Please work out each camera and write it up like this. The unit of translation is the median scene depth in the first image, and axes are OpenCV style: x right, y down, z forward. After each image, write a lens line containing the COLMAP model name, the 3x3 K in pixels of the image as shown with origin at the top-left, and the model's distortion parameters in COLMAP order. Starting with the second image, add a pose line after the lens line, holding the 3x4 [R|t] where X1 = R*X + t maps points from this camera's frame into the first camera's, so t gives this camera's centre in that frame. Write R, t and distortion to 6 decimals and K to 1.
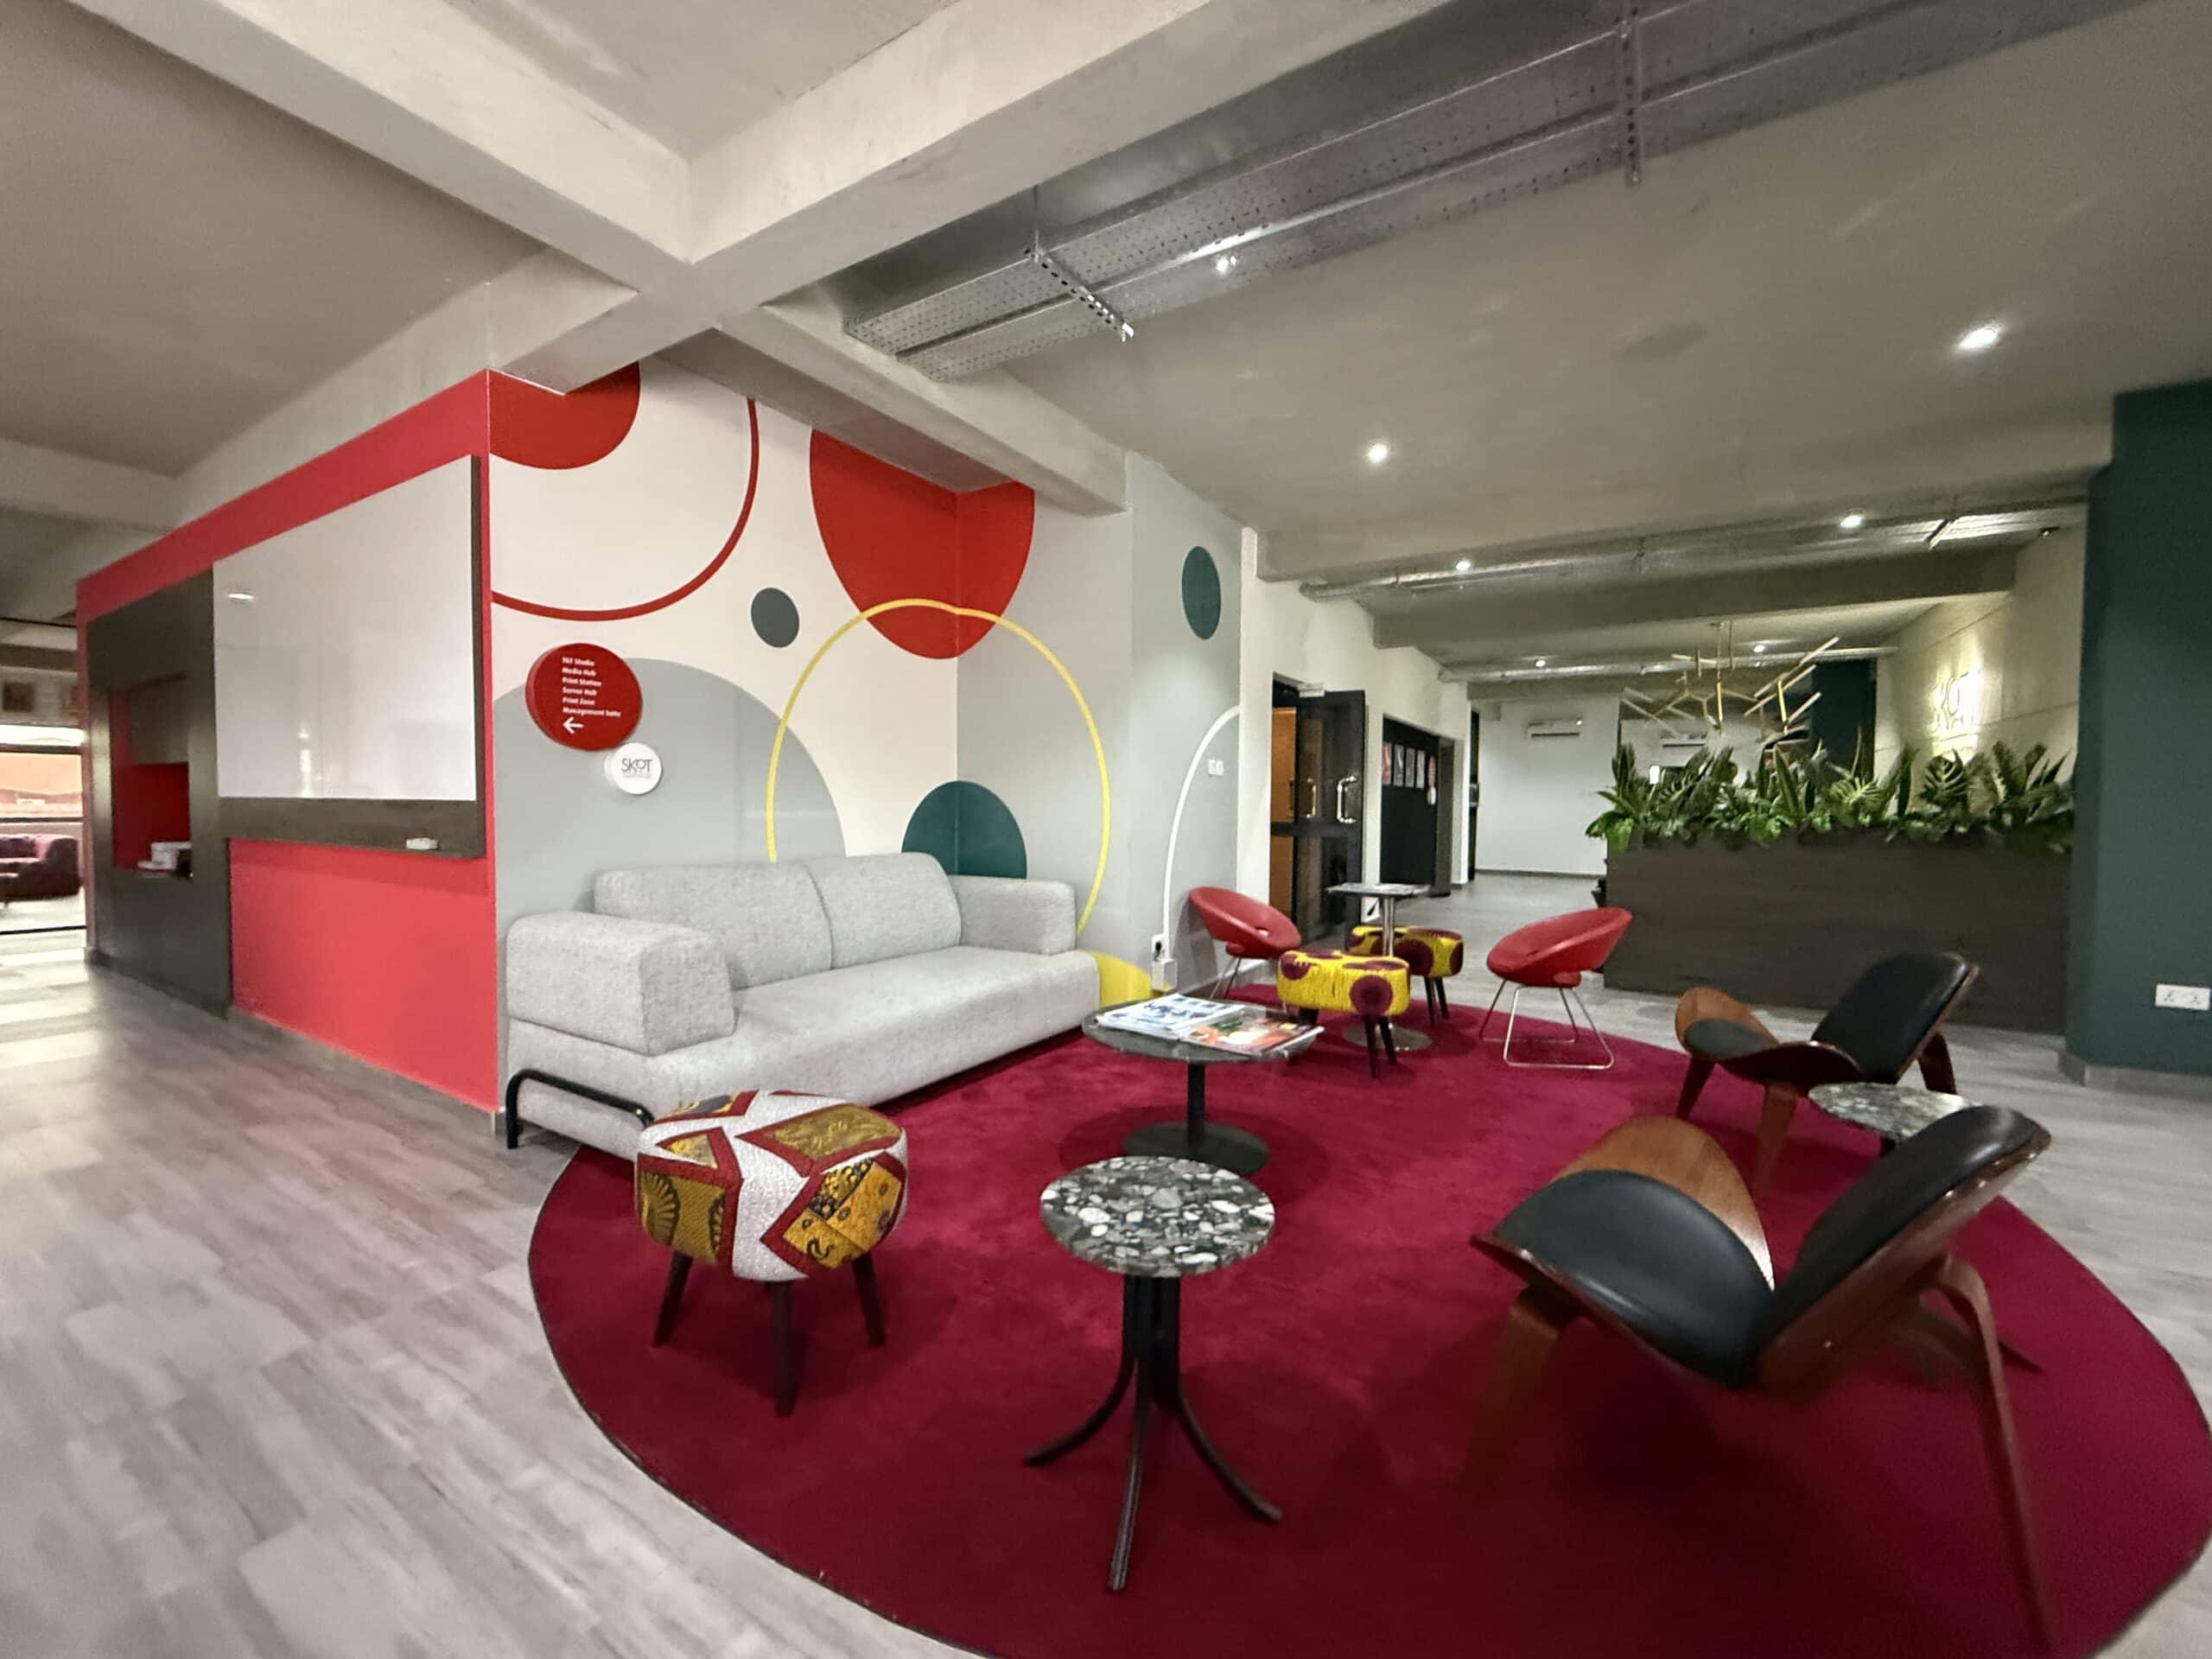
lens RADIAL K [[886.3, 0, 1105.7], [0, 886.3, 830.9], [0, 0, 1]] dist [-0.000691, -0.000092]
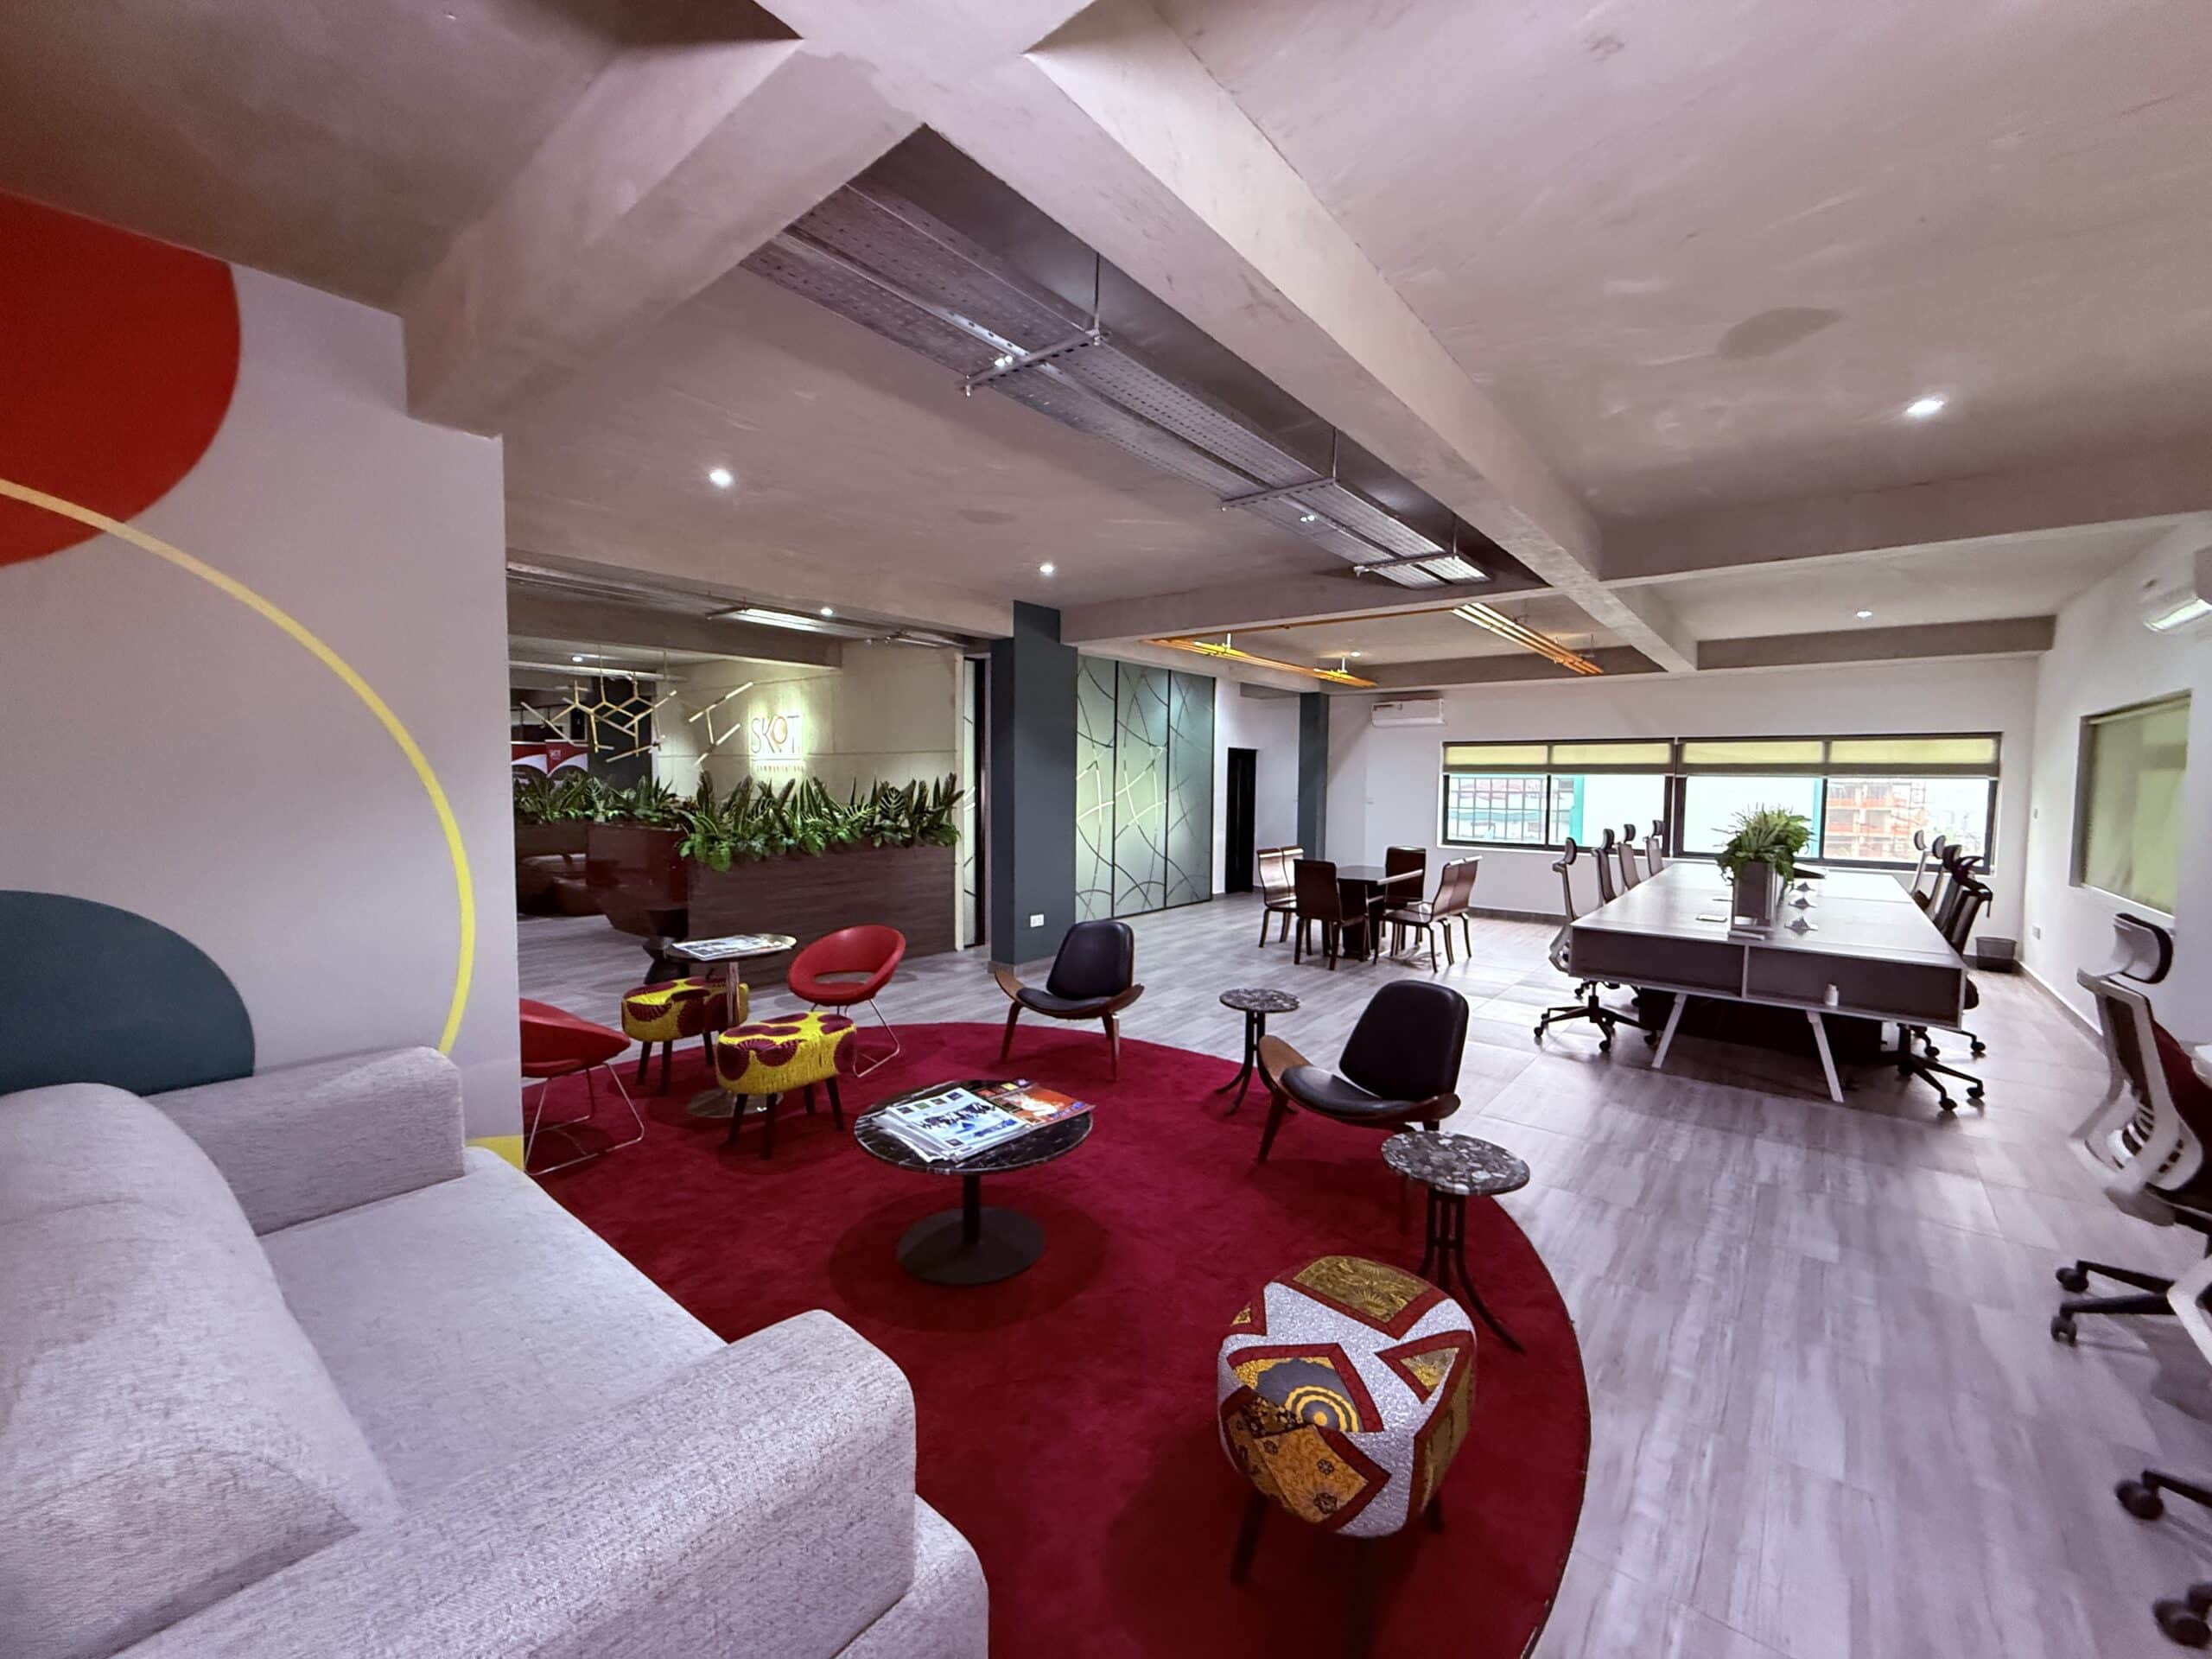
lens RADIAL K [[886.3, 0, 1098.9], [0, 886.3, 828.4], [0, 0, 1]] dist [-0.000691, -0.000092]
pose [[0.132412, -0.067283, 0.988909, -1.342008], [0.026065, 0.997585, 0.064383, -0.265702], [-0.990852, 0.017251, 0.133846, 1.164322]]
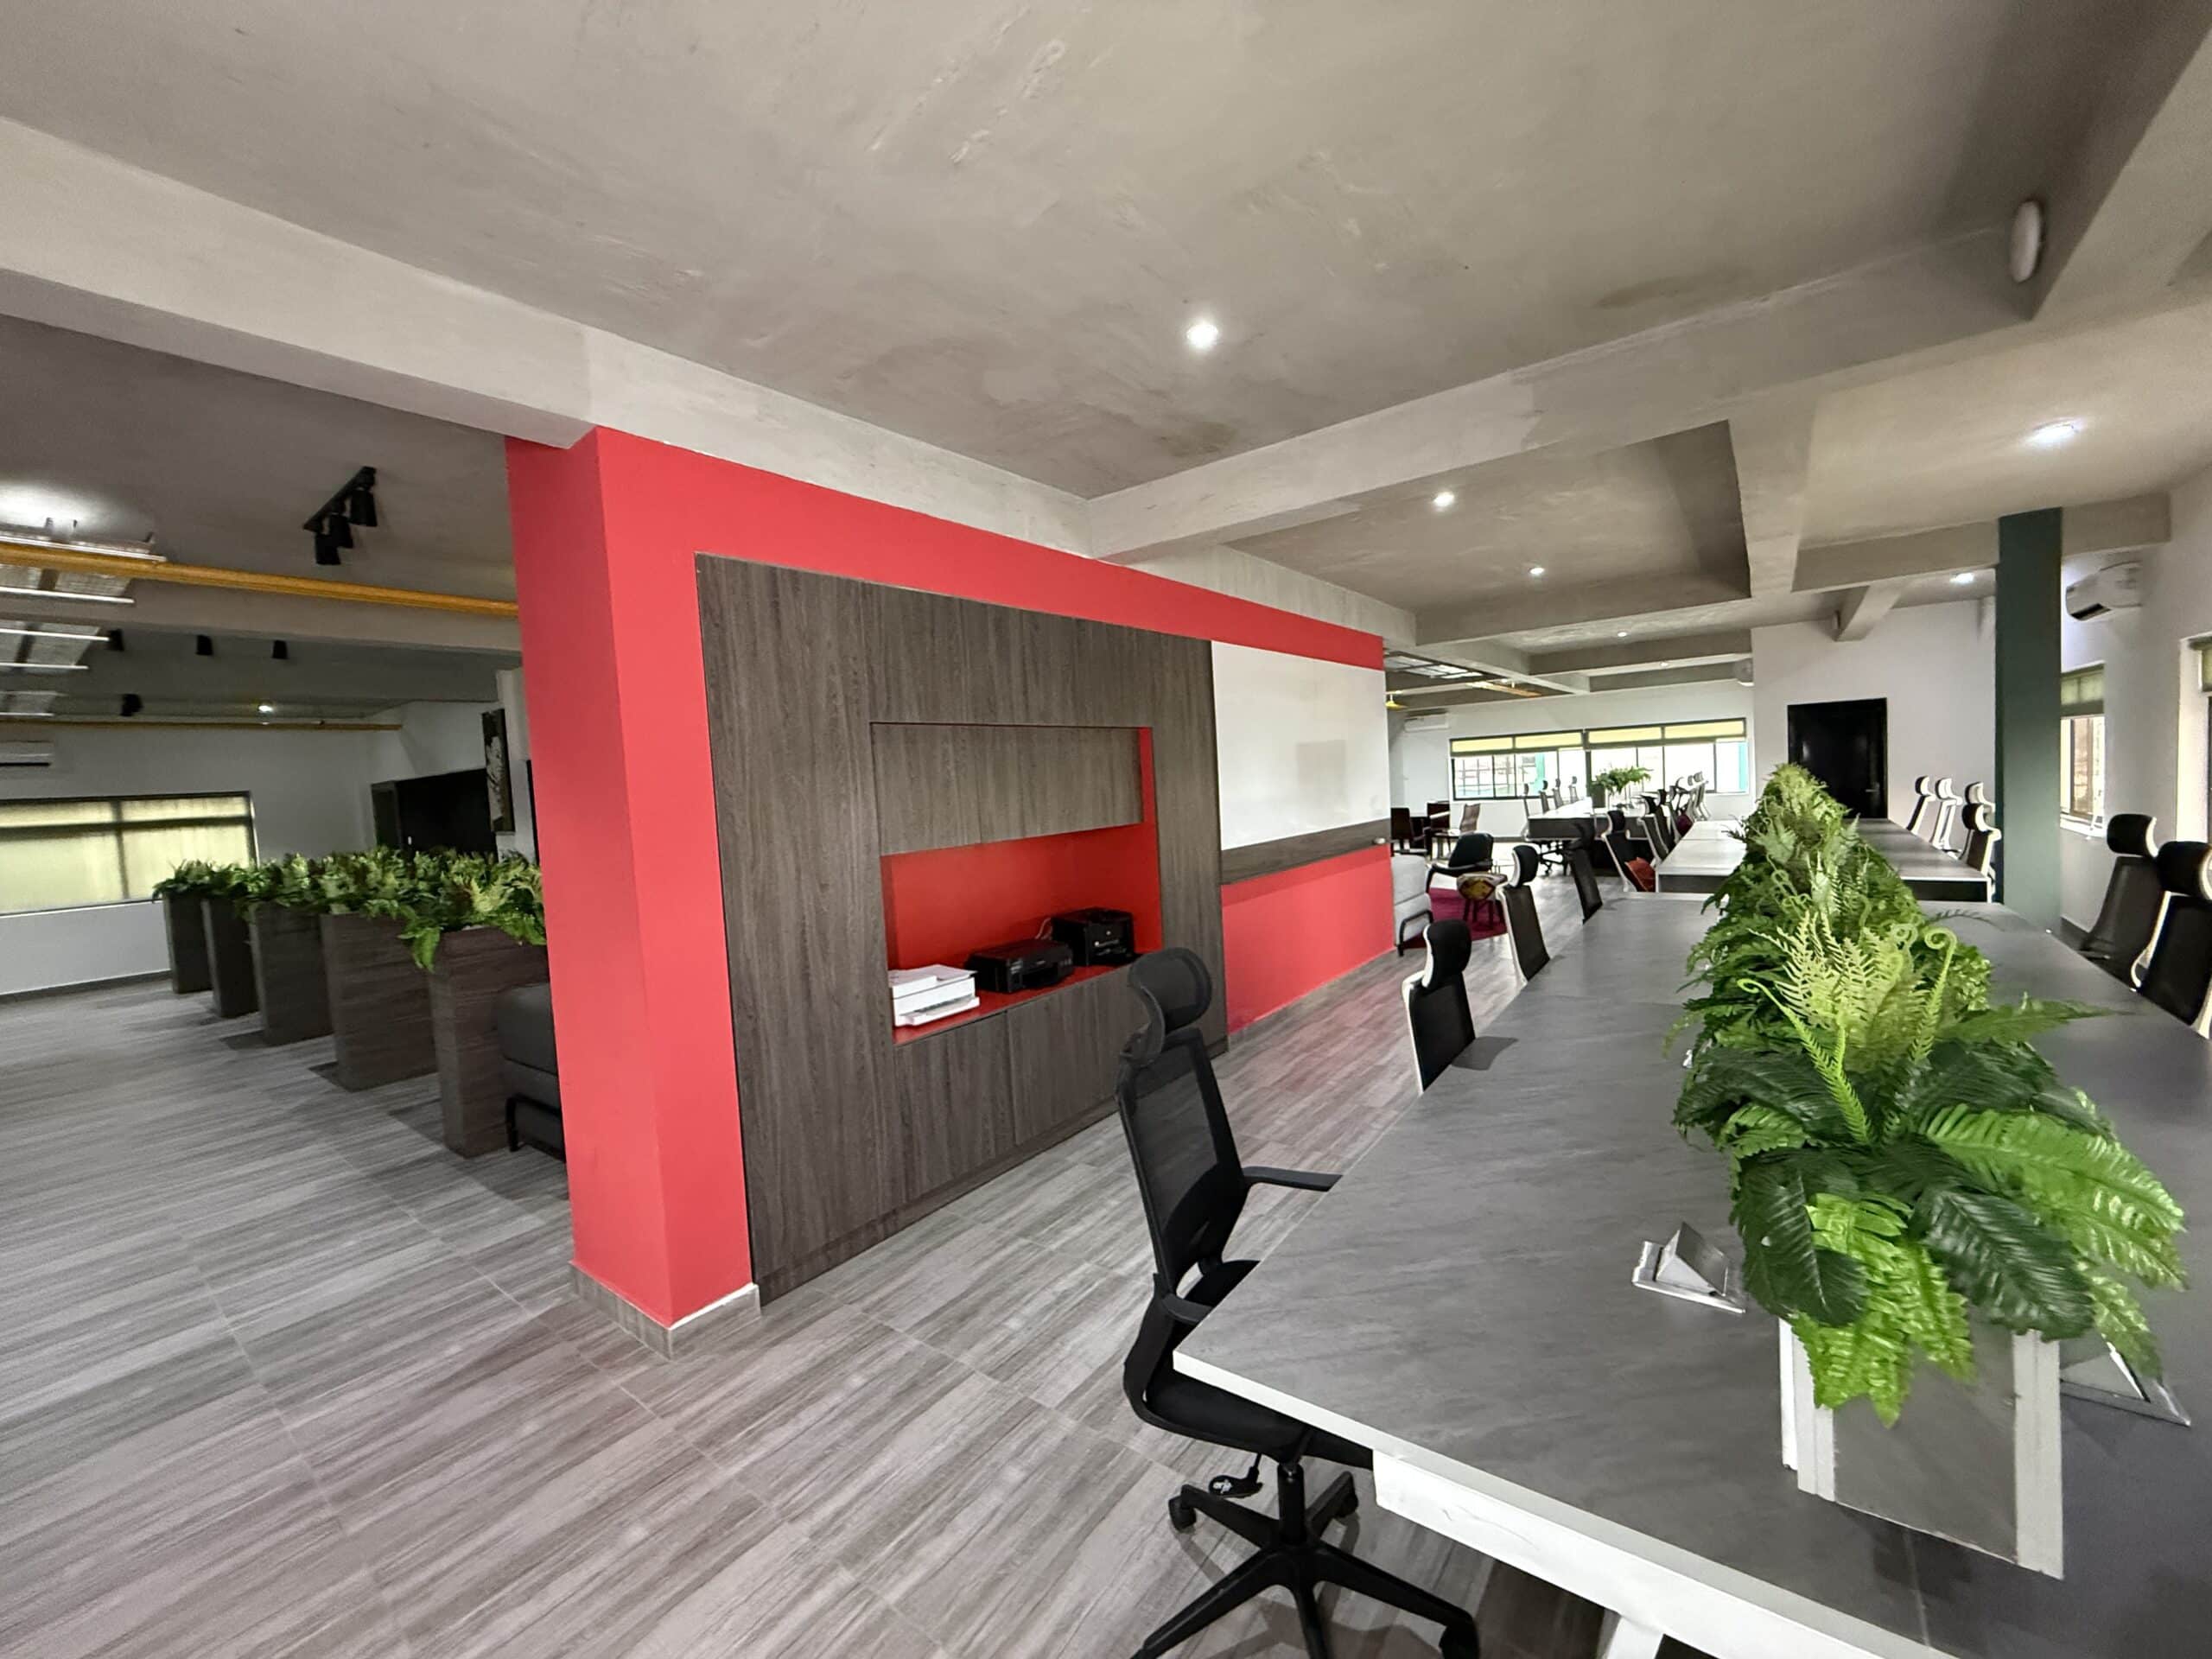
lens RADIAL K [[886.3, 0, 1103.4], [0, 886.3, 837.0], [0, 0, 1]] dist [-0.000691, -0.000092]
pose [[0.081481, -0.073081, 0.993992, -5.245427], [0.086889, 0.994032, 0.065961, -0.300958], [-0.992880, 0.080992, 0.087345, 2.682628]]
